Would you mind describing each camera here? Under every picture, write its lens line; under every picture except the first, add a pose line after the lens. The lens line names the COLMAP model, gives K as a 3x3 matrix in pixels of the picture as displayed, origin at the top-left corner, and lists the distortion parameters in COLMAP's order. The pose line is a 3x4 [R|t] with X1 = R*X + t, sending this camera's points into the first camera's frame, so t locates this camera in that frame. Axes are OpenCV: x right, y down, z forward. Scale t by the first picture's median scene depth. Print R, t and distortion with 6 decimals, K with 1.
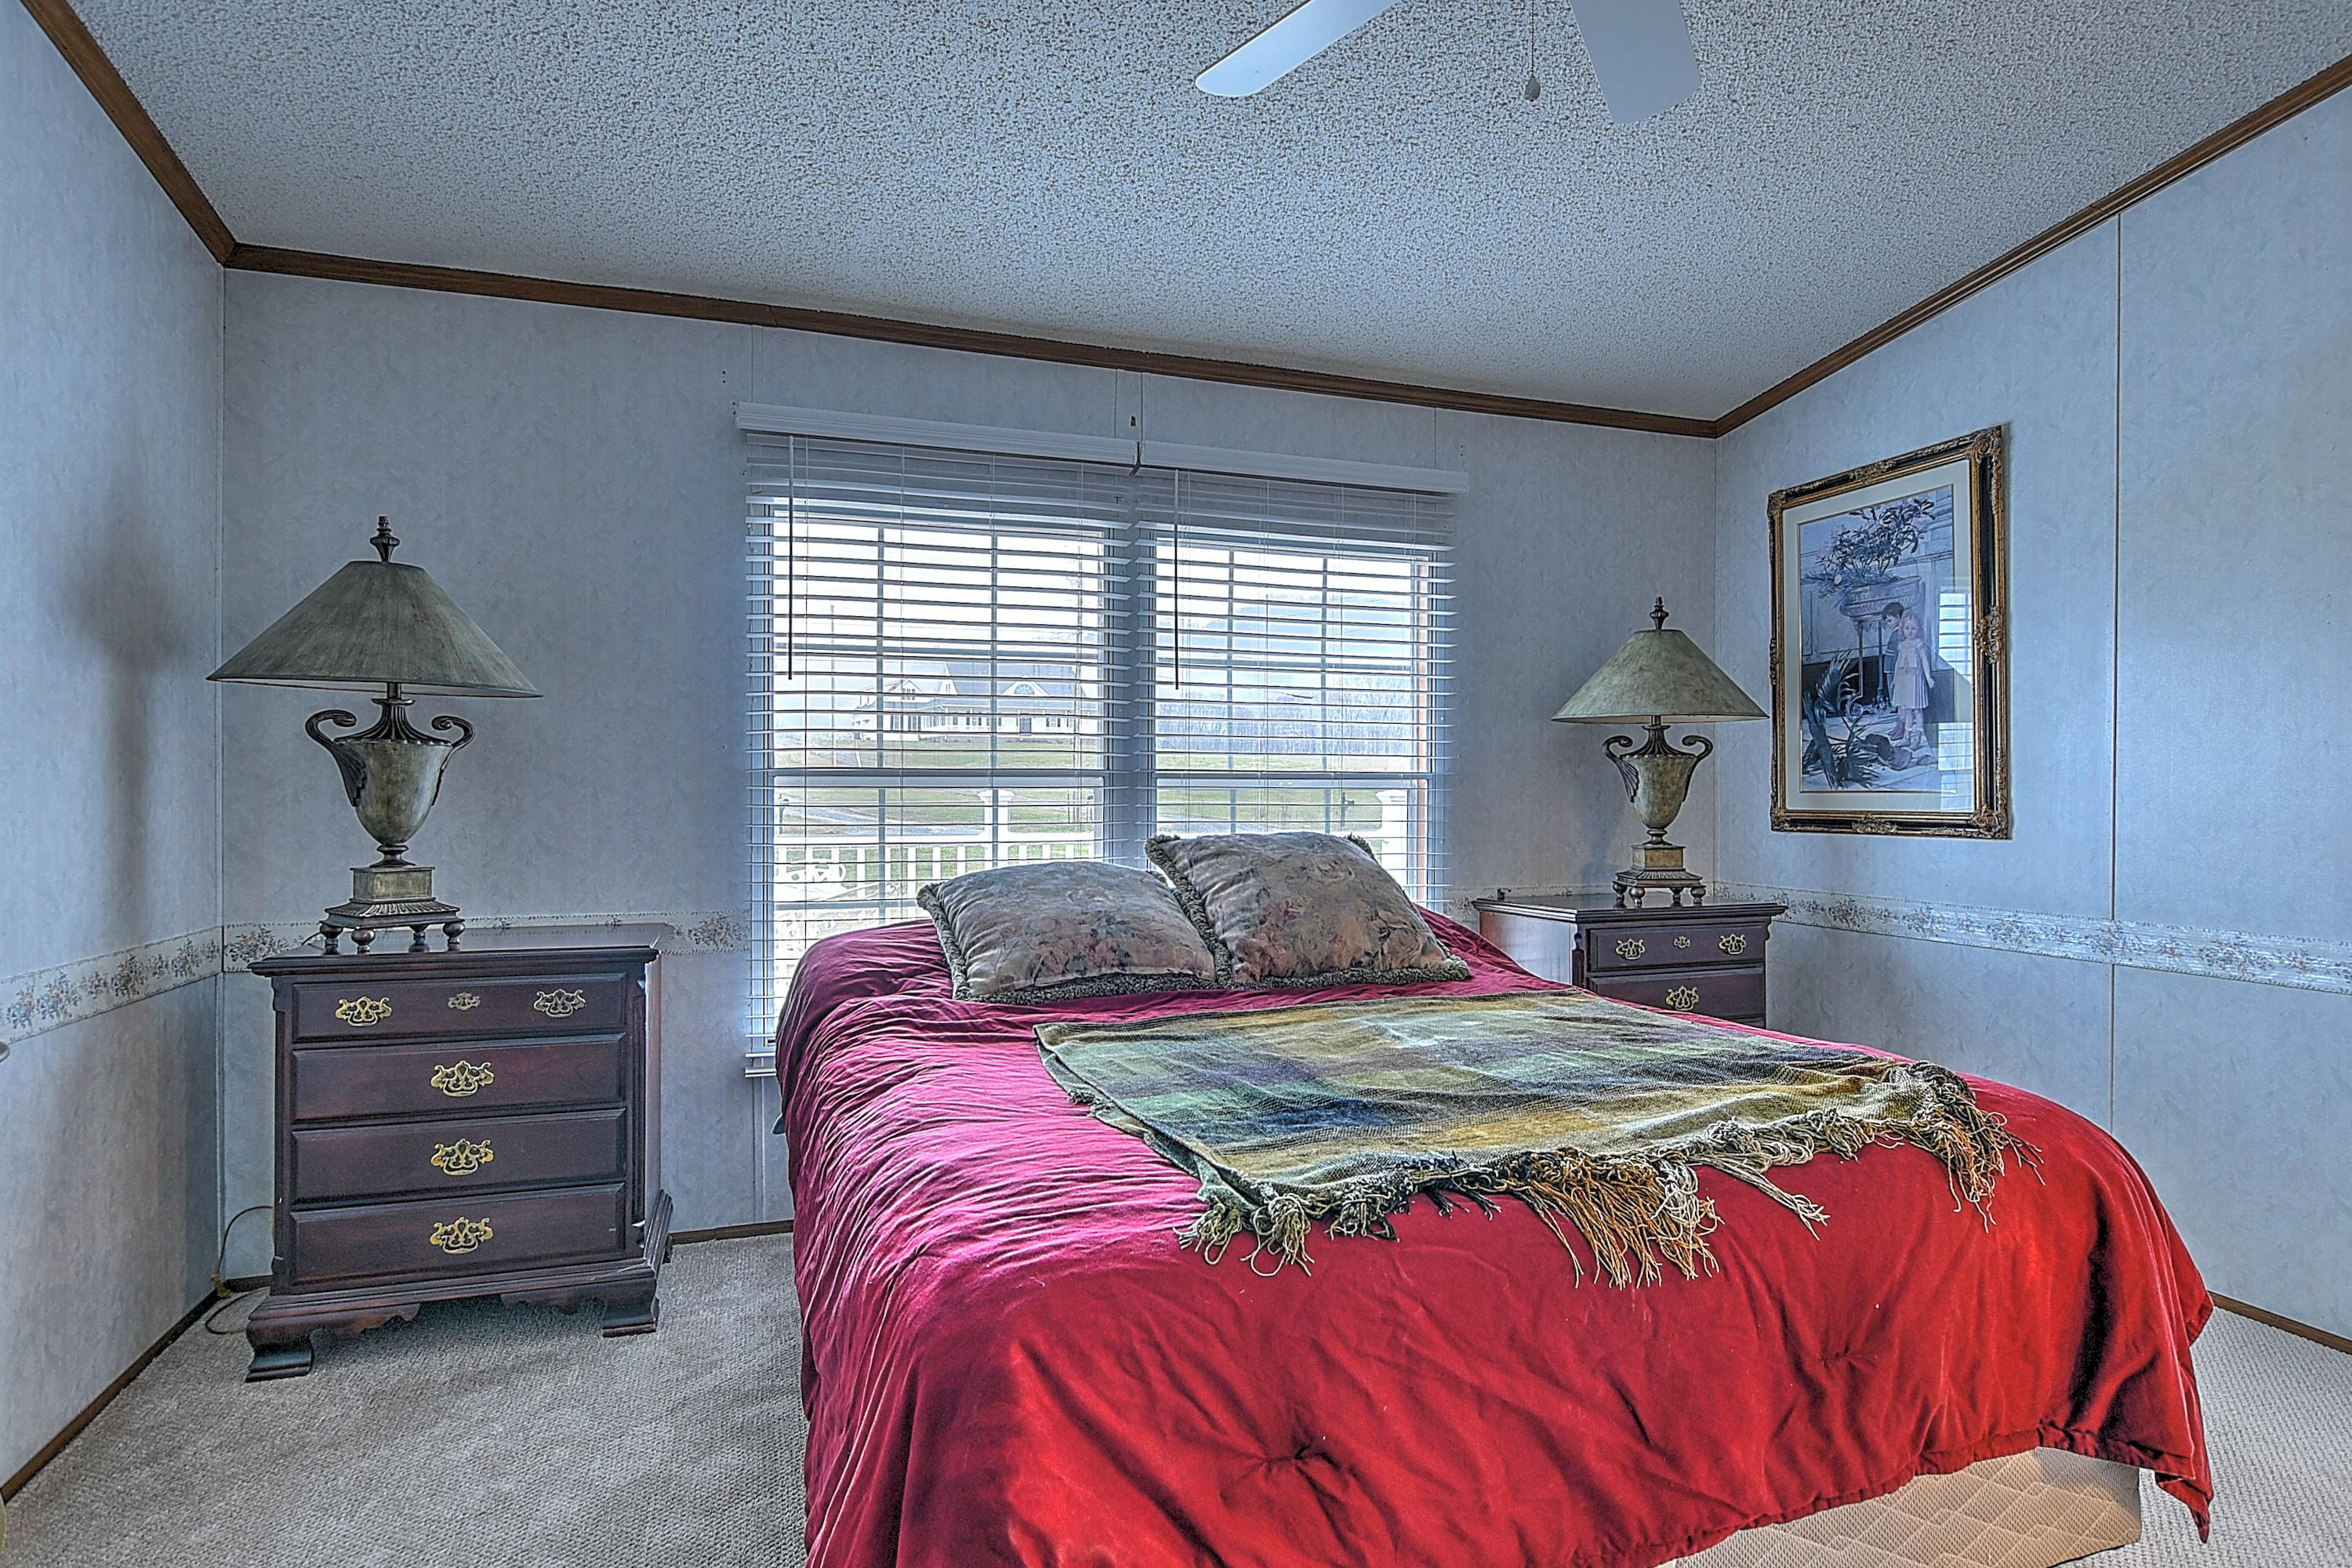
lens RADIAL K [[1191.1, 0, 1176.0], [0, 1191.1, 784.0], [0, 0, 1]] dist [0.012325, 0.000146]
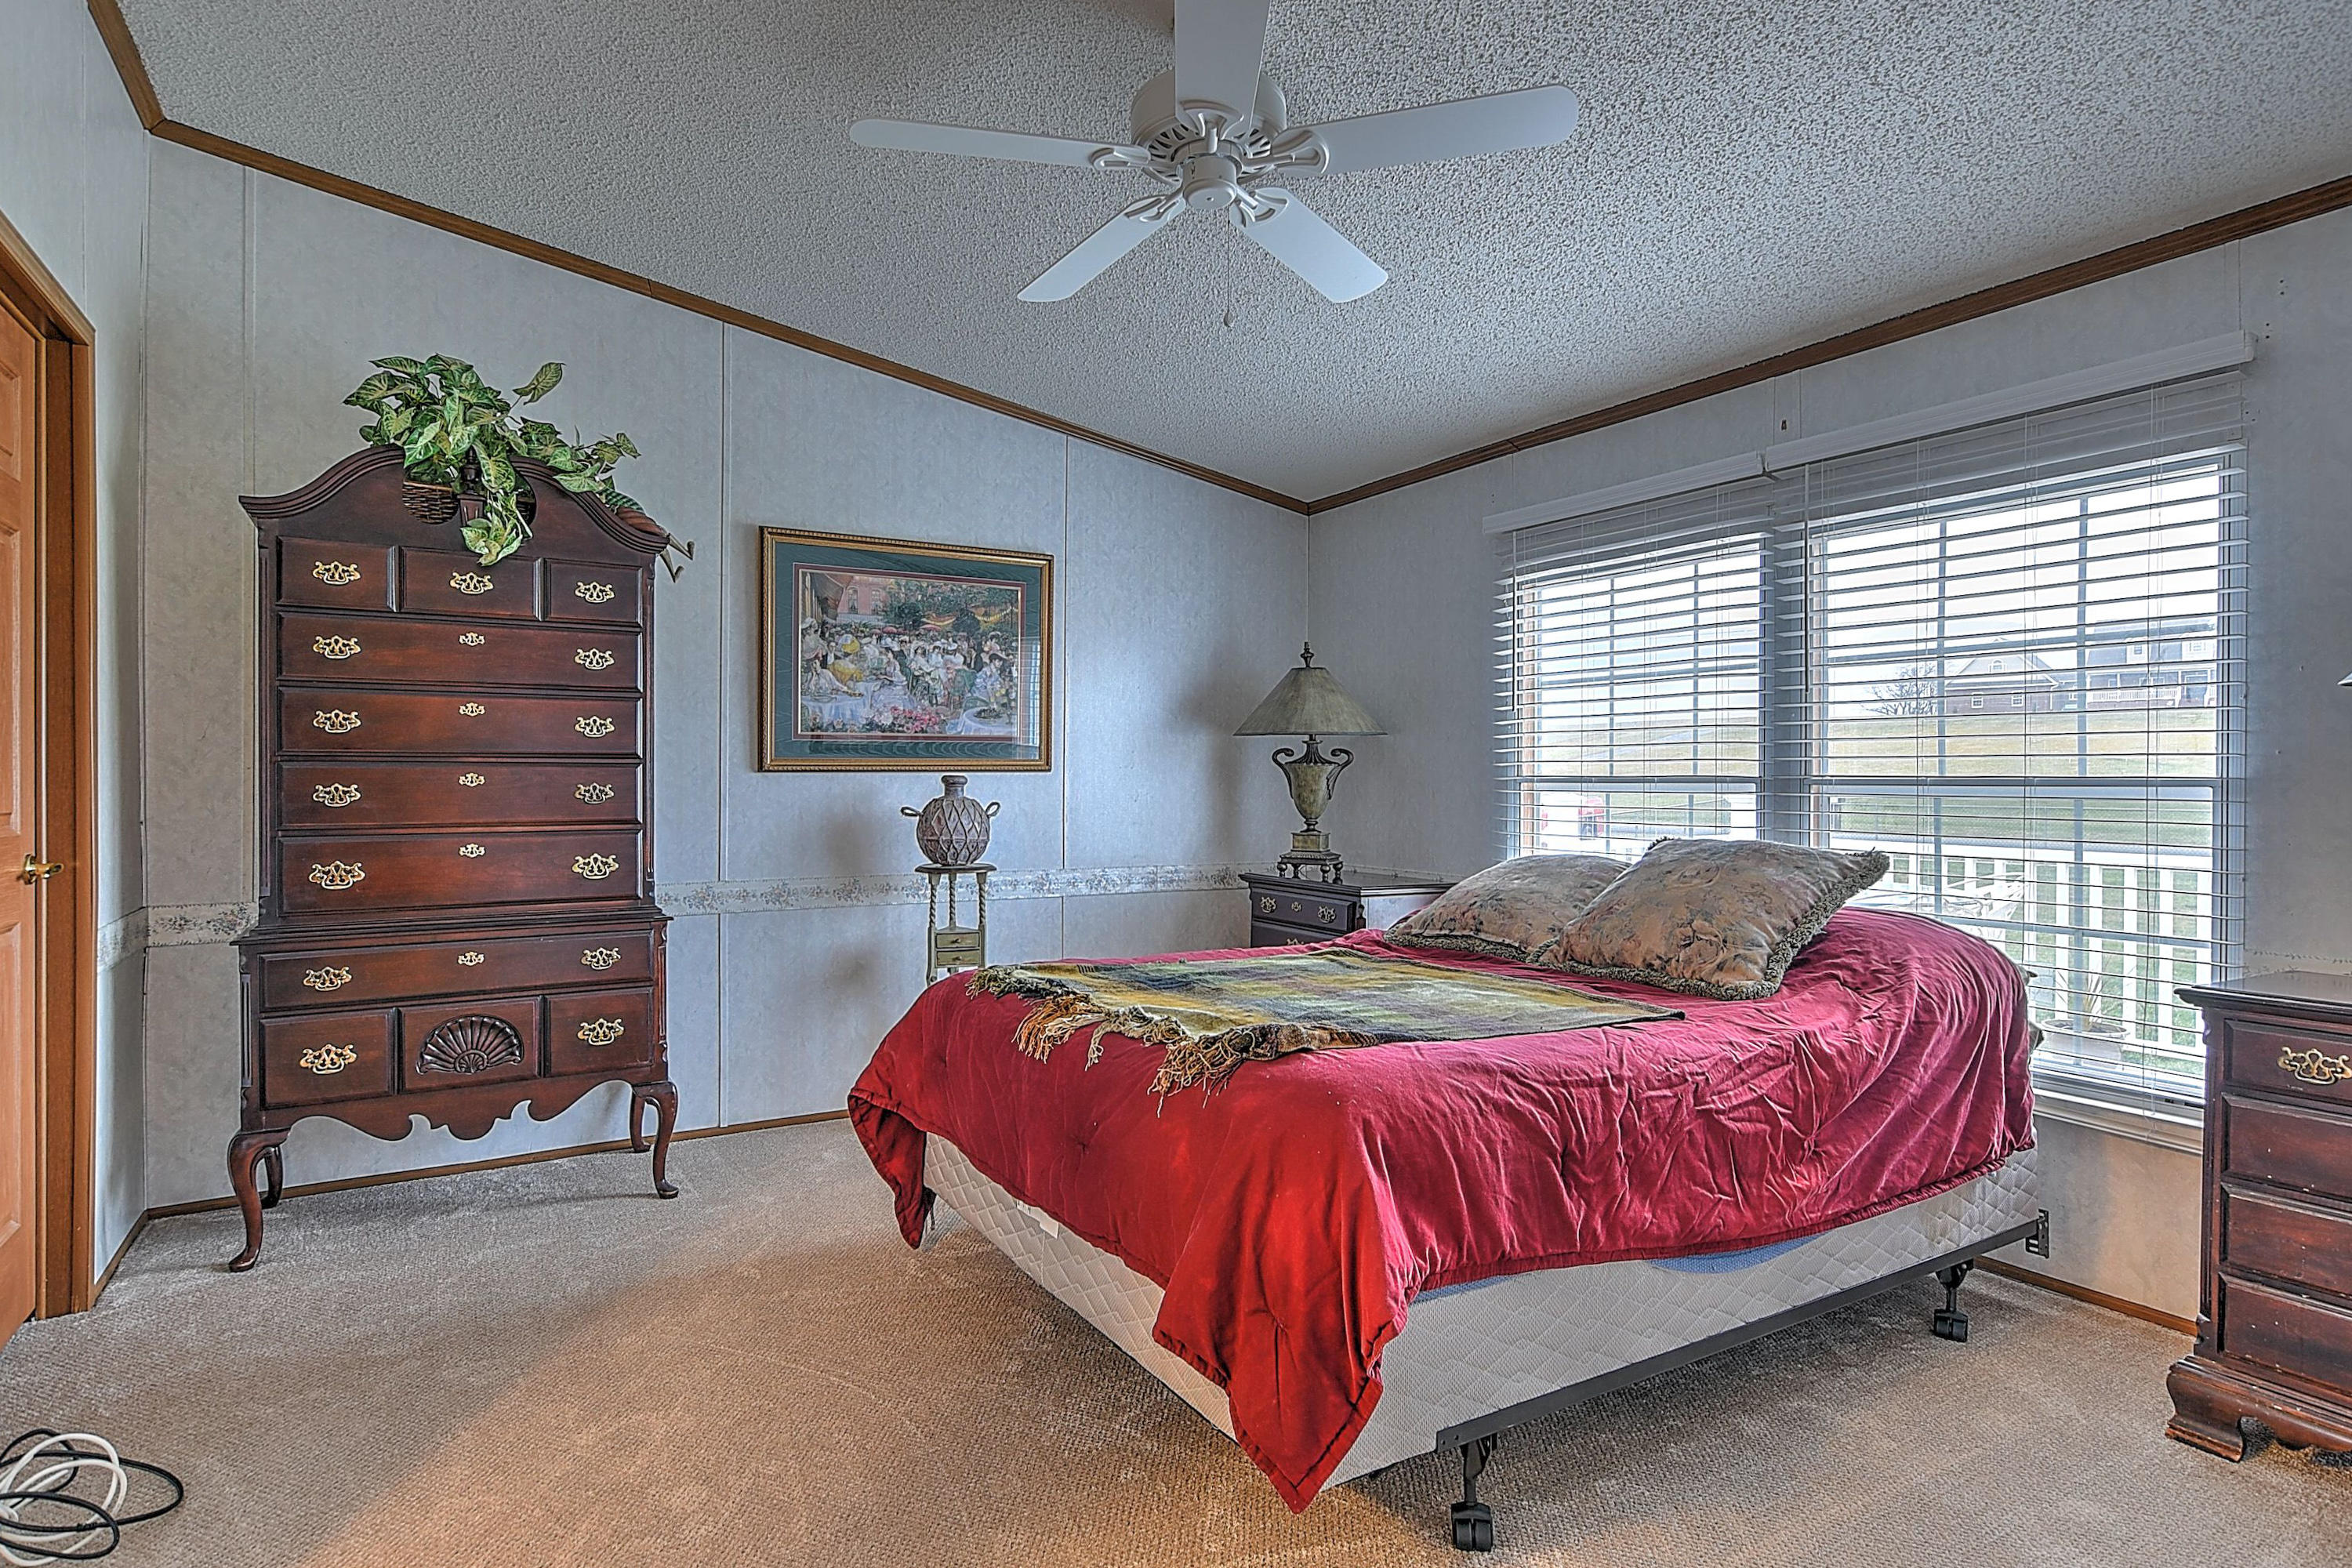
lens RADIAL K [[1204.0, 0, 1164.8], [0, 1204.0, 789.4], [0, 0, 1]] dist [-0.010436, 0.002966]
pose [[0.228906, 0.003778, -0.973441, 0.861013], [-0.008796, 0.999960, 0.001813, 0.001498], [0.973409, 0.008147, 0.228930, 0.291425]]
